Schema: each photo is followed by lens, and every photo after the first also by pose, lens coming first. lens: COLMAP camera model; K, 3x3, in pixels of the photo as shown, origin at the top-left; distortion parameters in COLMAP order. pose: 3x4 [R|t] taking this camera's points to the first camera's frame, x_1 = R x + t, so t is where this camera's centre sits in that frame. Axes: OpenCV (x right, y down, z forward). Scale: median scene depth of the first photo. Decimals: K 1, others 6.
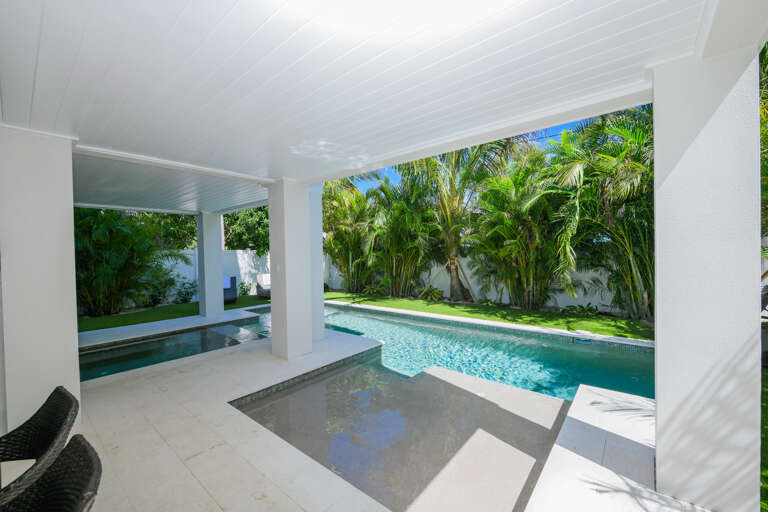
lens RADIAL K [[307.5, 0, 384.0], [0, 307.5, 256.0], [0, 0, 1]] dist [0.001784, 0.000136]
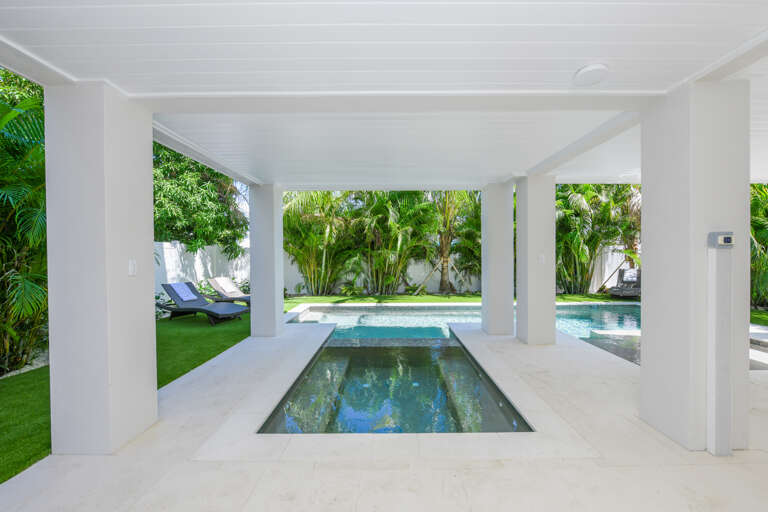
lens RADIAL K [[307.5, 0, 384.0], [0, 307.5, 256.0], [0, 0, 1]] dist [0.001784, 0.000136]
pose [[0.778078, 0.011992, 0.628053, -0.524389], [-0.001580, 0.999852, -0.017134, 0.019754], [-0.628166, 0.012339, 0.777982, 0.202378]]
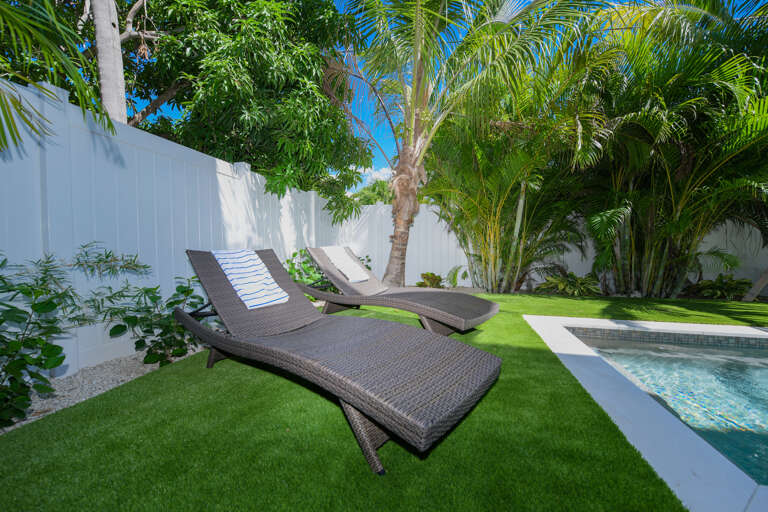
lens RADIAL K [[307.5, 0, 384.0], [0, 307.5, 256.0], [0, 0, 1]] dist [0.001784, 0.000136]
pose [[0.900704, 0.006579, 0.434383, -0.461519], [-0.013384, 0.999831, 0.012609, 0.063778], [-0.434227, -0.017171, 0.900640, 0.681145]]
